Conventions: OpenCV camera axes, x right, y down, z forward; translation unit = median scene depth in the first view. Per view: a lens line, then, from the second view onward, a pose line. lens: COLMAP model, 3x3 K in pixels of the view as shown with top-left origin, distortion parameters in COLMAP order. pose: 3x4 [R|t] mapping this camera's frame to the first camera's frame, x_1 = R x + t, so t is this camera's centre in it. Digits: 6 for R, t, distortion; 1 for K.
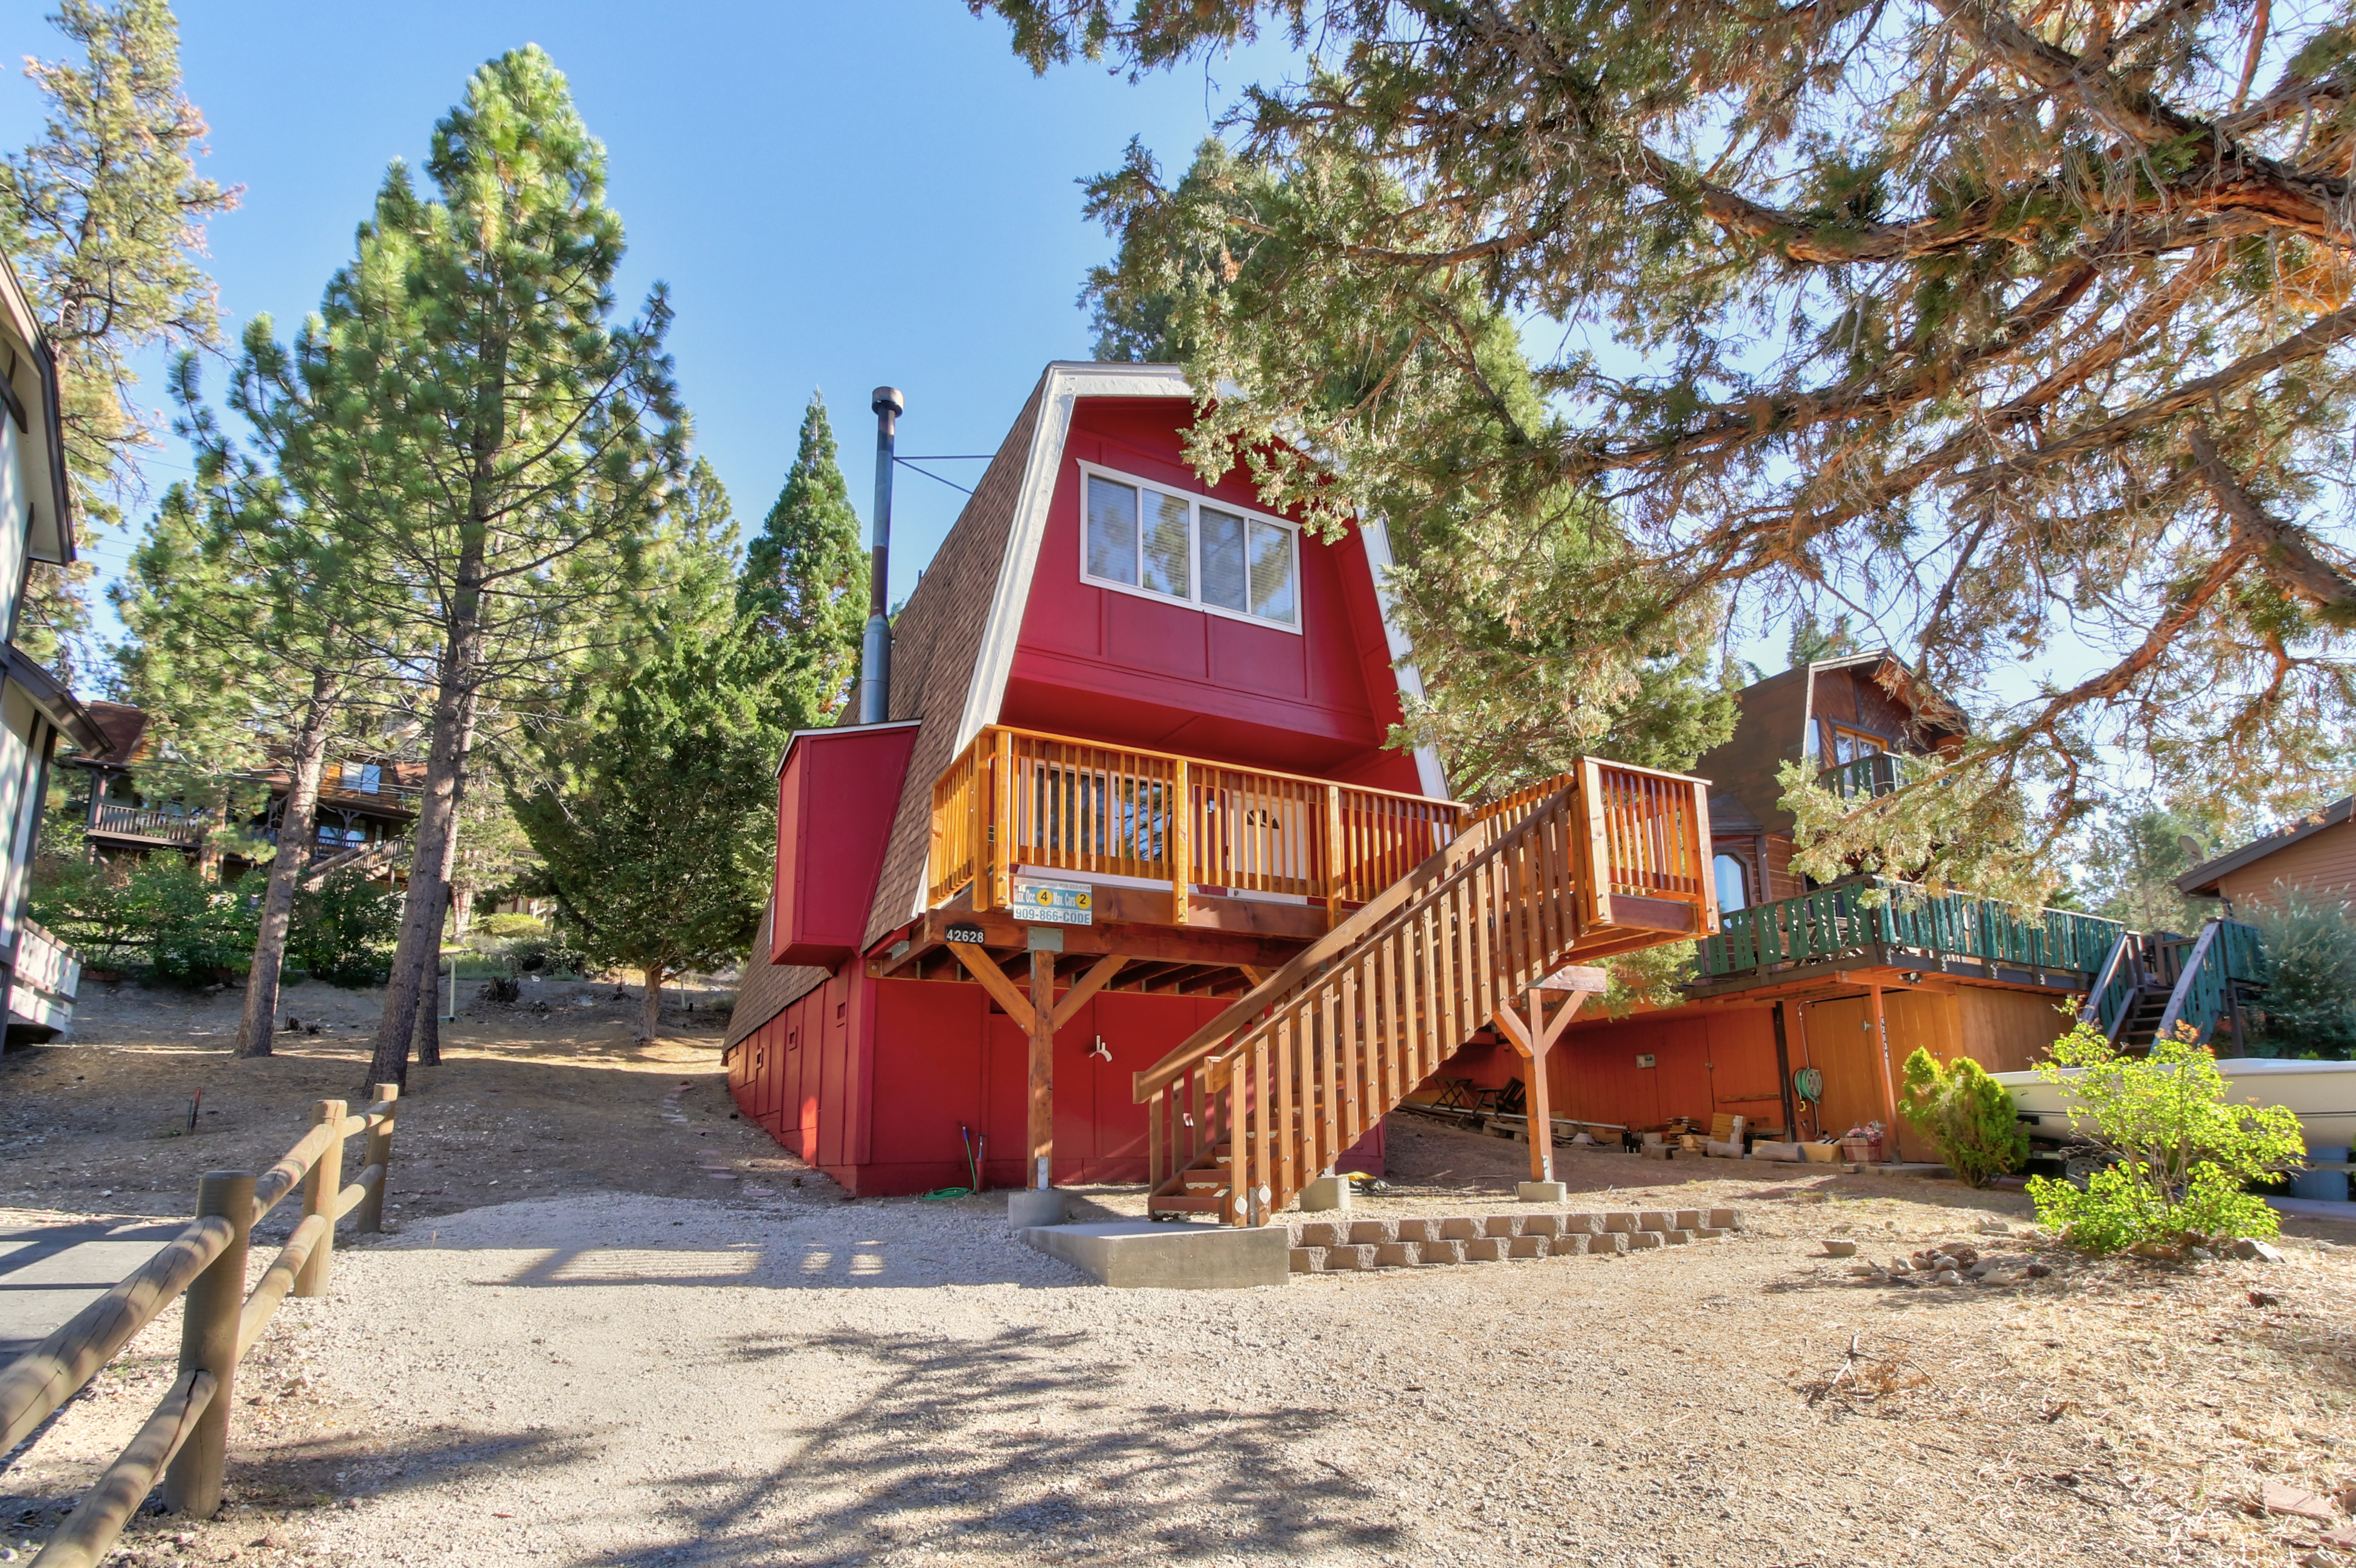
lens RADIAL K [[1114.1, 0, 1172.6], [0, 1114.1, 774.0], [0, 0, 1]] dist [0.007149, -0.000035]
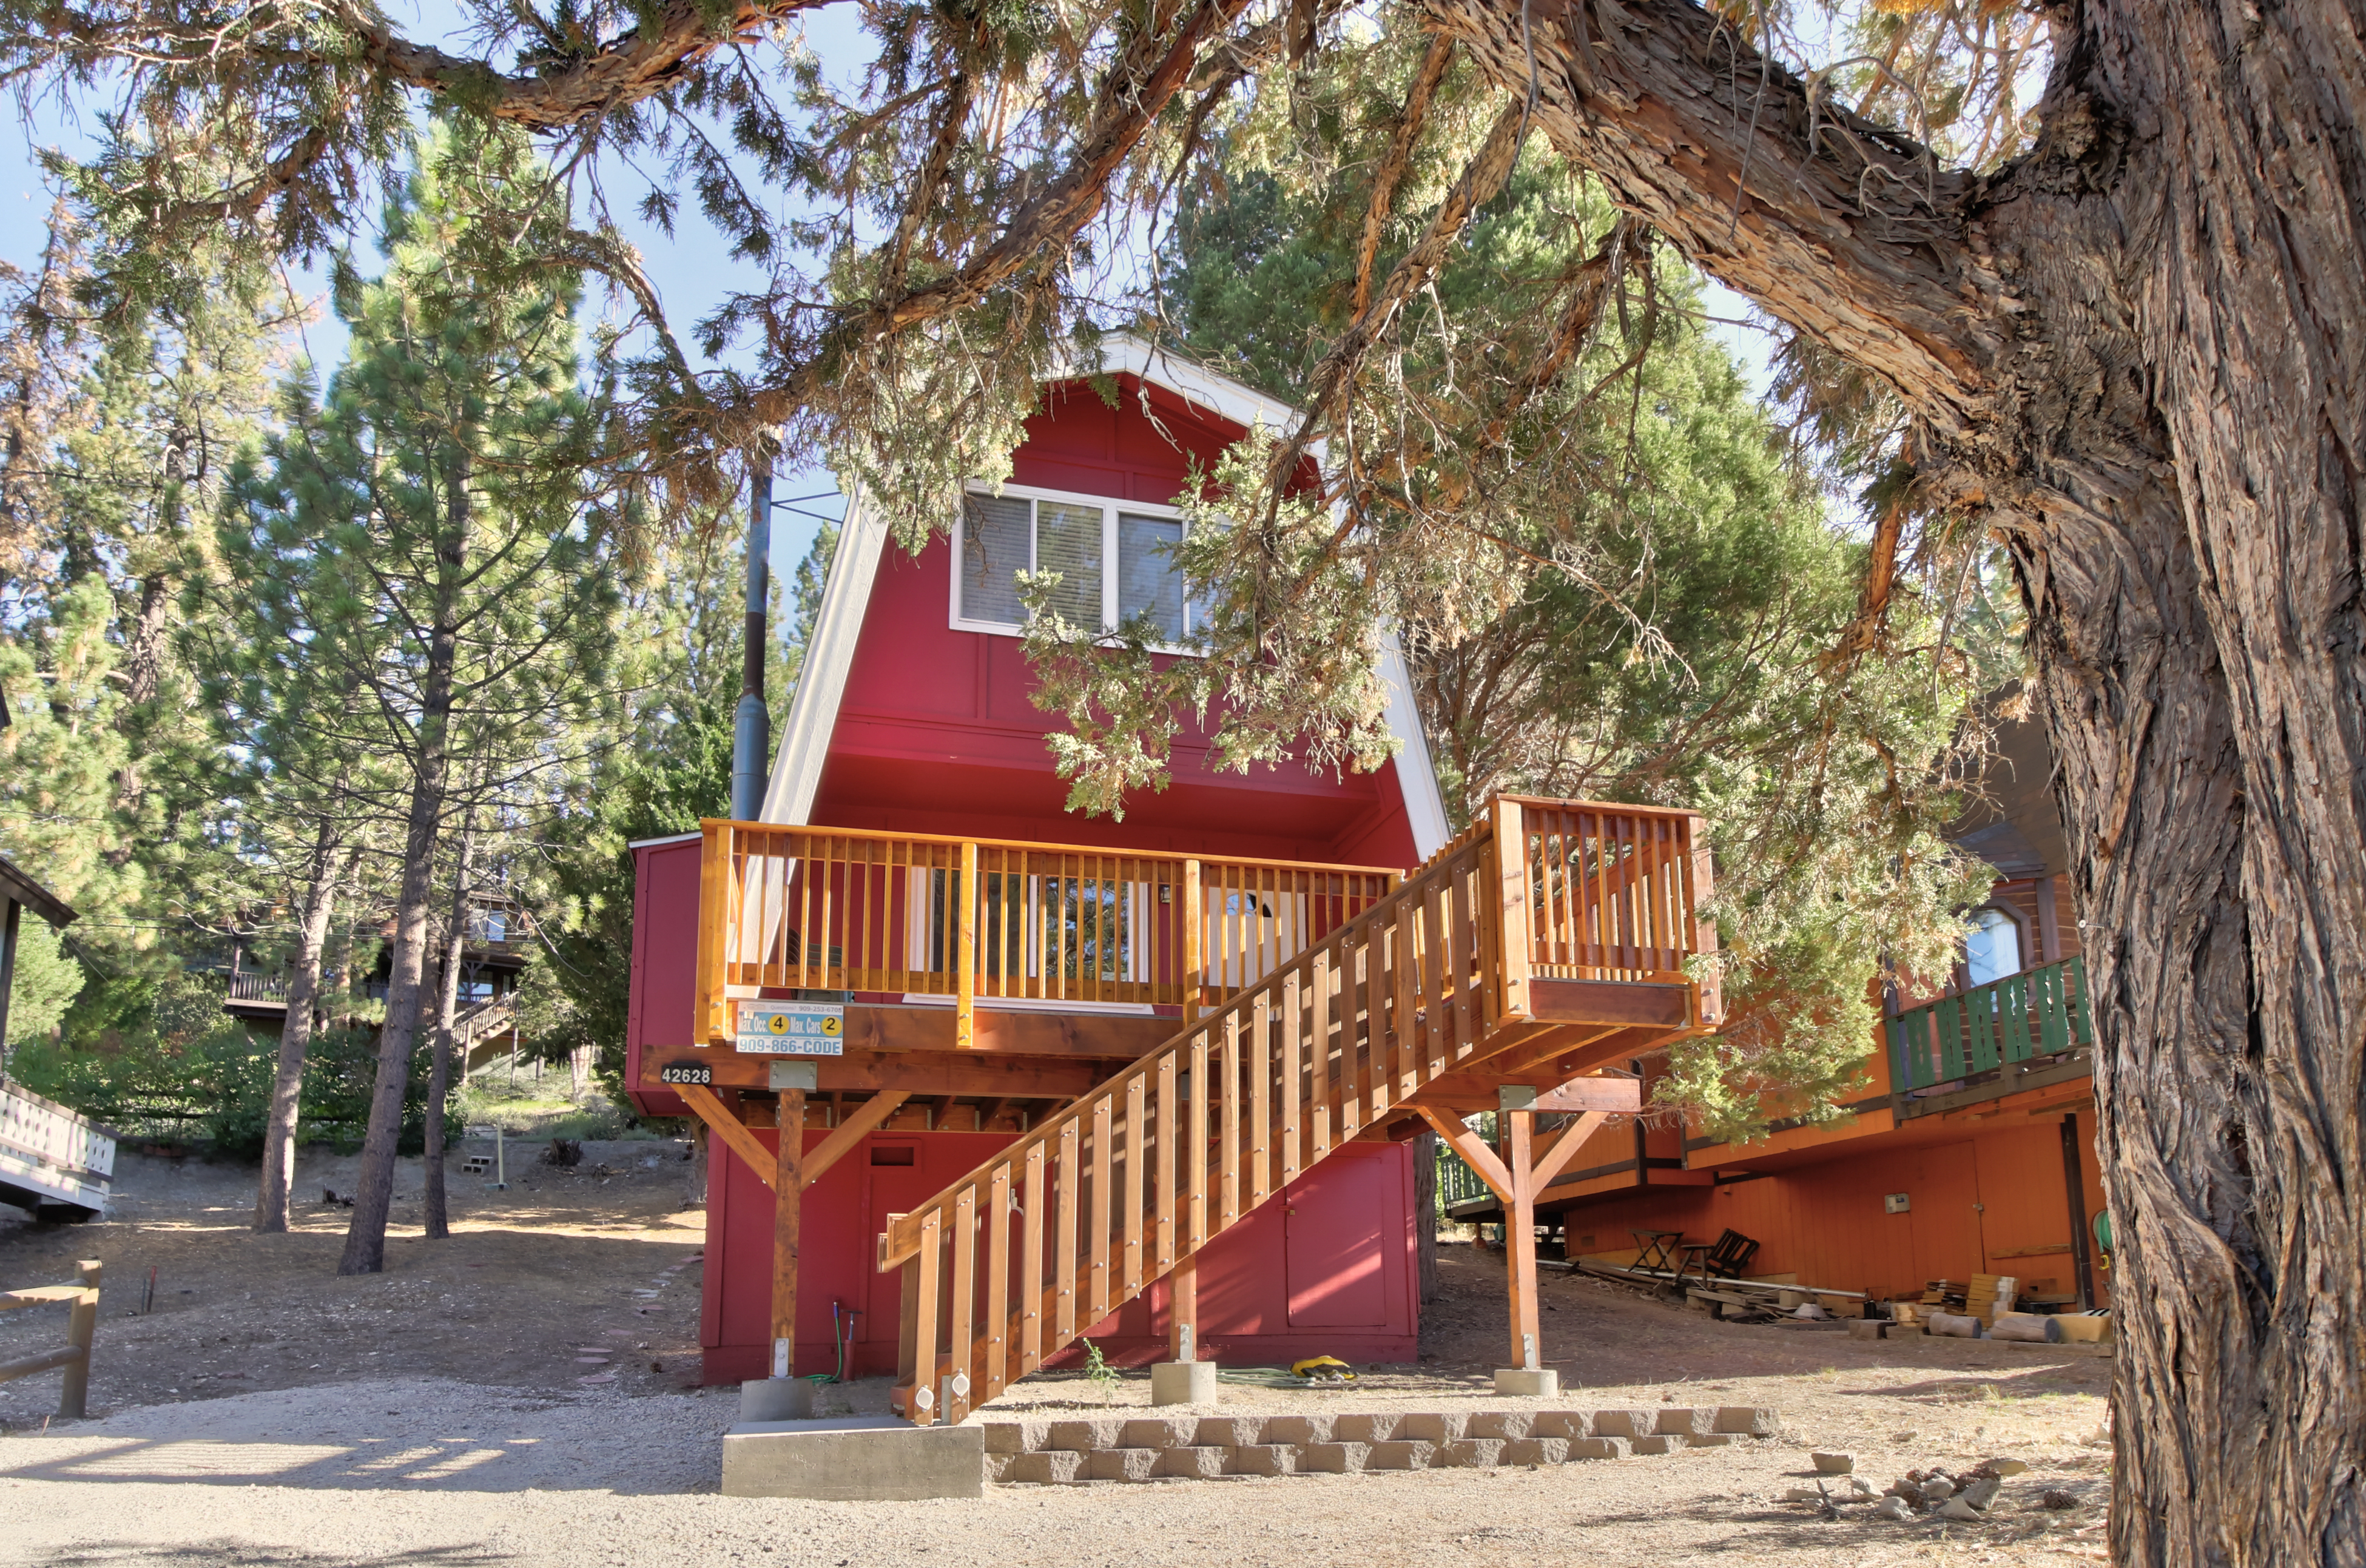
lens RADIAL K [[1395.7, 0, 1182.4], [0, 1395.7, 899.4], [0, 0, 1]] dist [0.005560, 0.000556]
pose [[0.973512, -0.070513, -0.217493, 0.369053], [0.076471, 0.996889, 0.019088, 0.020413], [0.215470, -0.035215, 0.975875, 0.060194]]
